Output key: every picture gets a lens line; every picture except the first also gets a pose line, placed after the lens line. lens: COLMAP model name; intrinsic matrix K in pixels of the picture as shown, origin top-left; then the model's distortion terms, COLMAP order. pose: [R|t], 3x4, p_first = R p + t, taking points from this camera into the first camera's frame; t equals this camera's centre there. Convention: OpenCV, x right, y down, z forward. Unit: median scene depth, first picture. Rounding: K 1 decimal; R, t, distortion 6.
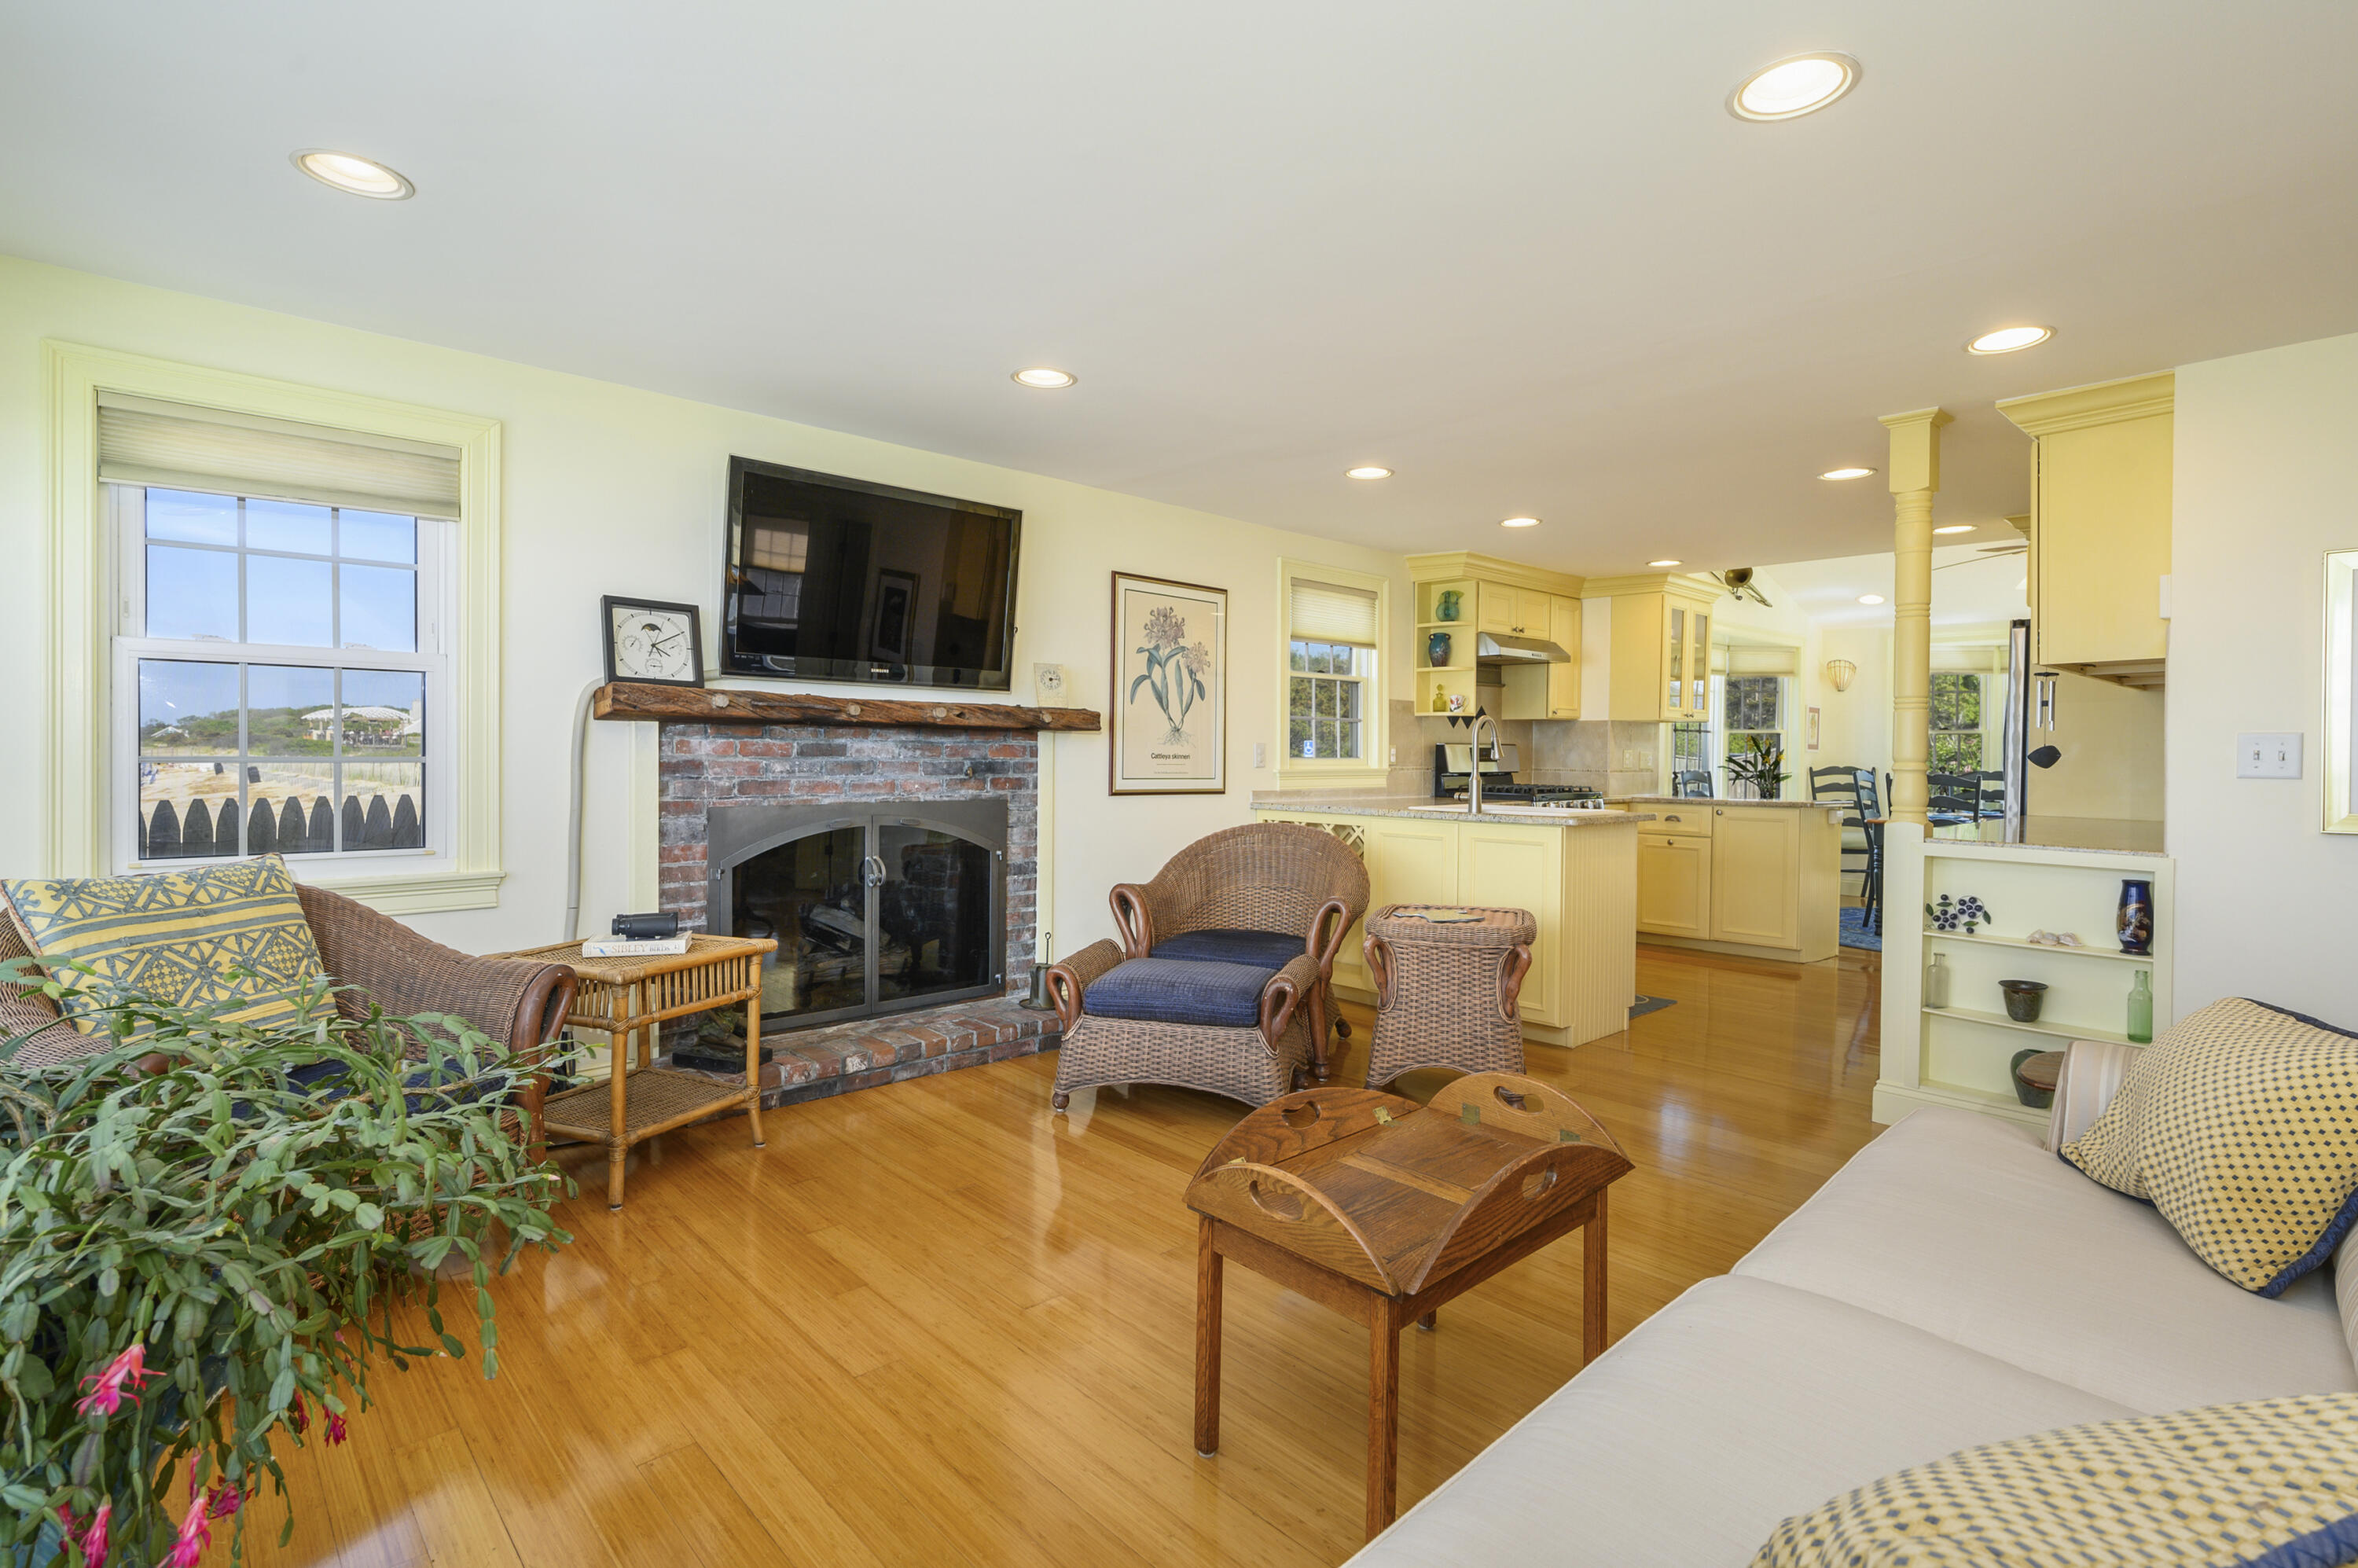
lens RADIAL K [[1085.3, 0, 1192.2], [0, 1085.3, 766.1], [0, 0, 1]] dist [-0.000281, 0.000347]
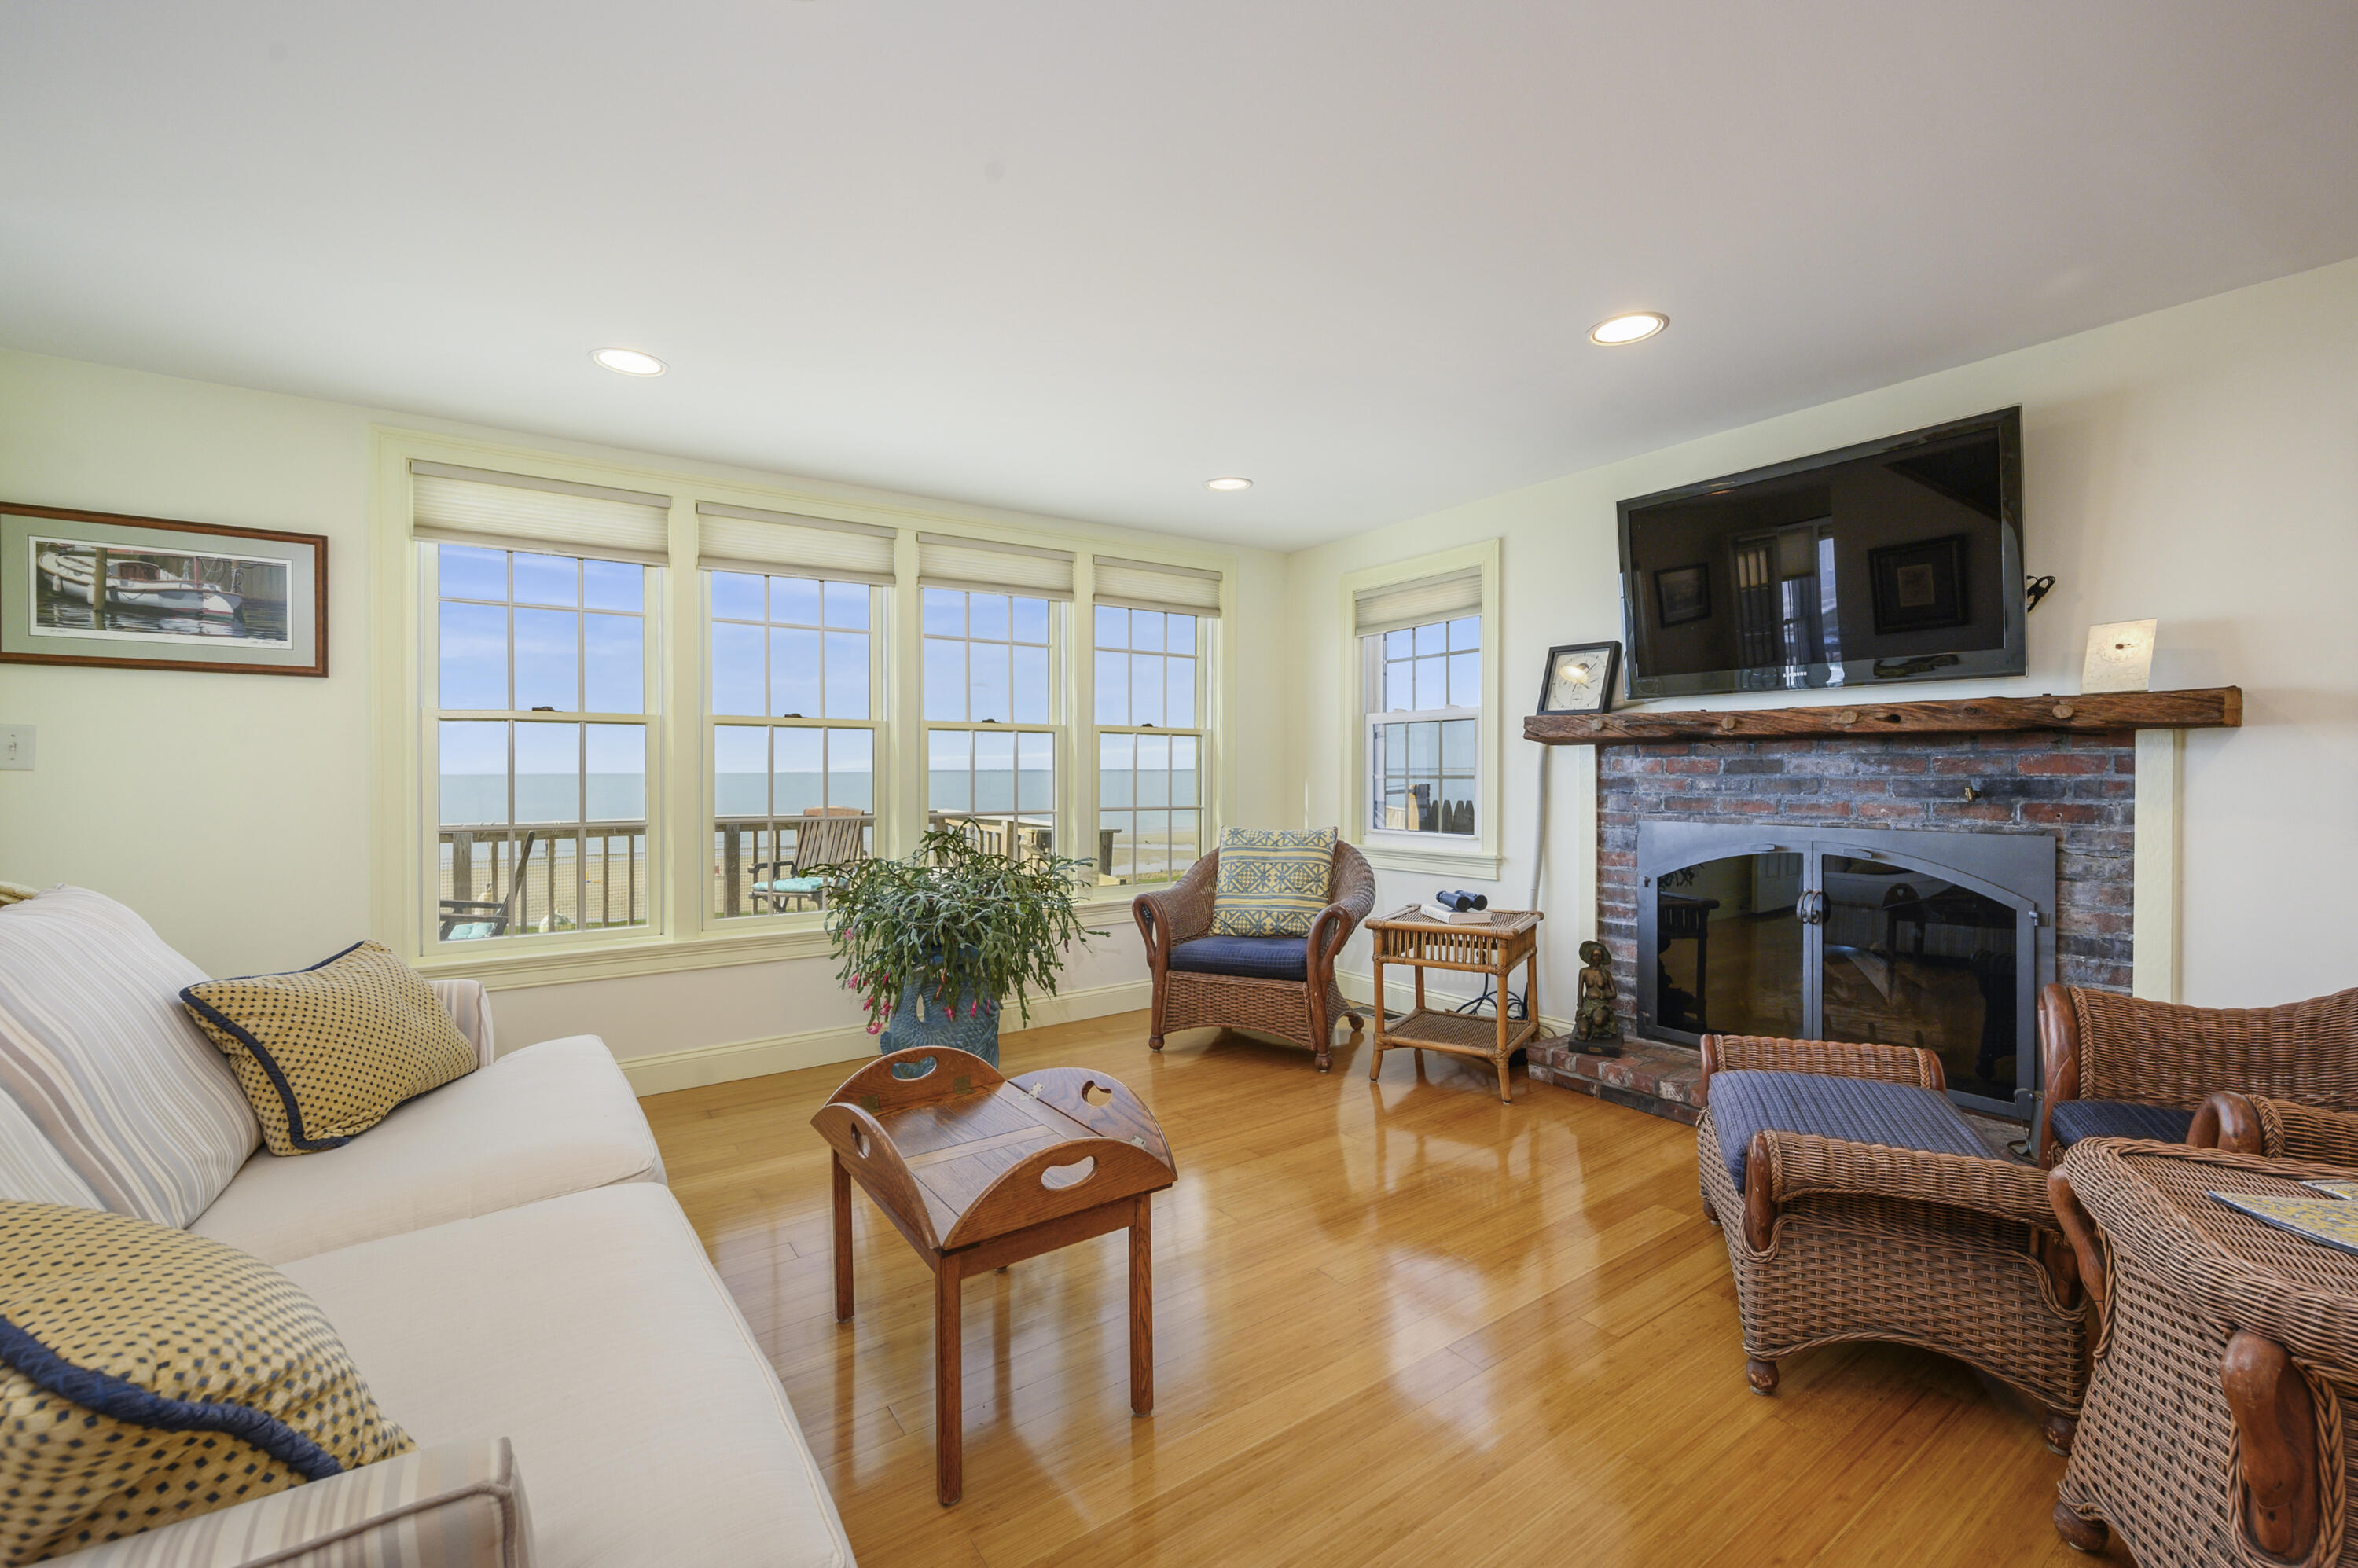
lens RADIAL K [[980.0, 0, 1180.5], [0, 980.0, 773.1], [0, 0, 1]] dist [-0.003462, 0.001258]
pose [[-0.135035, -0.003587, -0.990834, 0.541913], [-0.007075, 0.999971, -0.002656, -0.003266], [0.990816, 0.006652, -0.135056, 0.604609]]
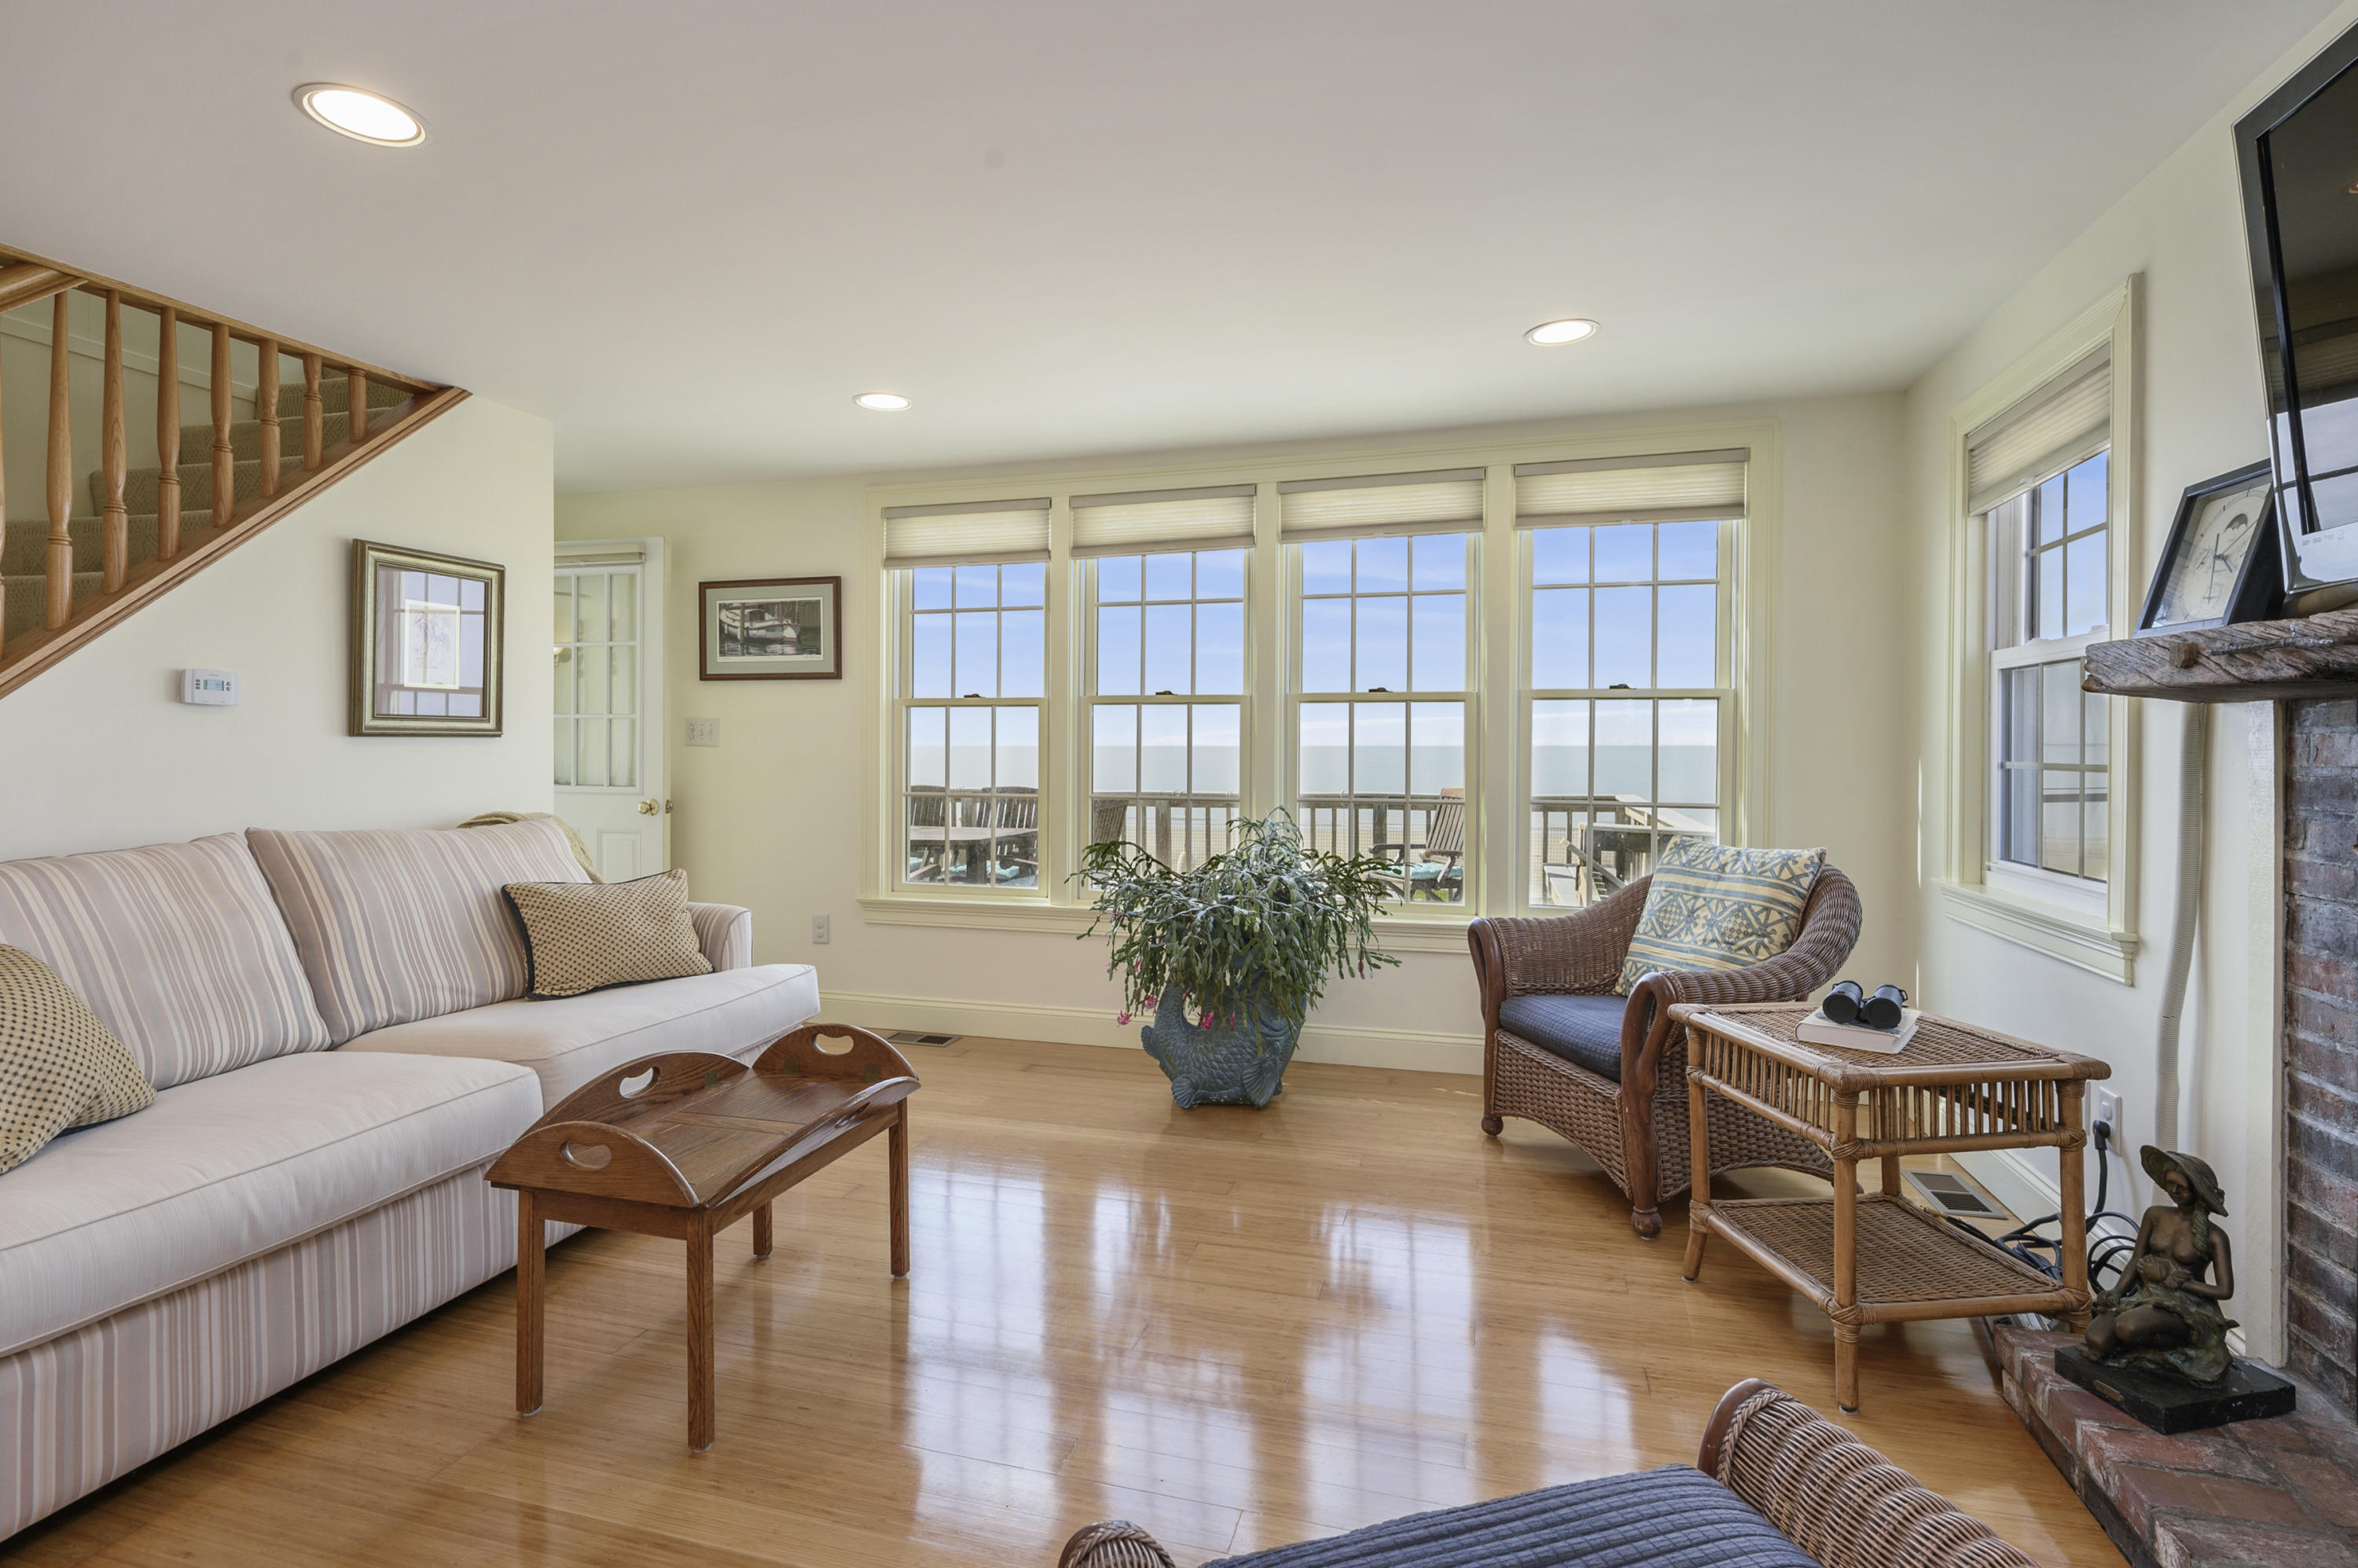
lens RADIAL K [[1085.3, 0, 1189.6], [0, 1085.3, 747.2], [0, 0, 1]] dist [-0.000281, 0.000347]
pose [[-0.852965, -0.006114, -0.521932, 0.173588], [-0.011092, 0.999918, 0.006414, -0.013963], [0.521850, 0.011260, -0.852963, 1.010995]]
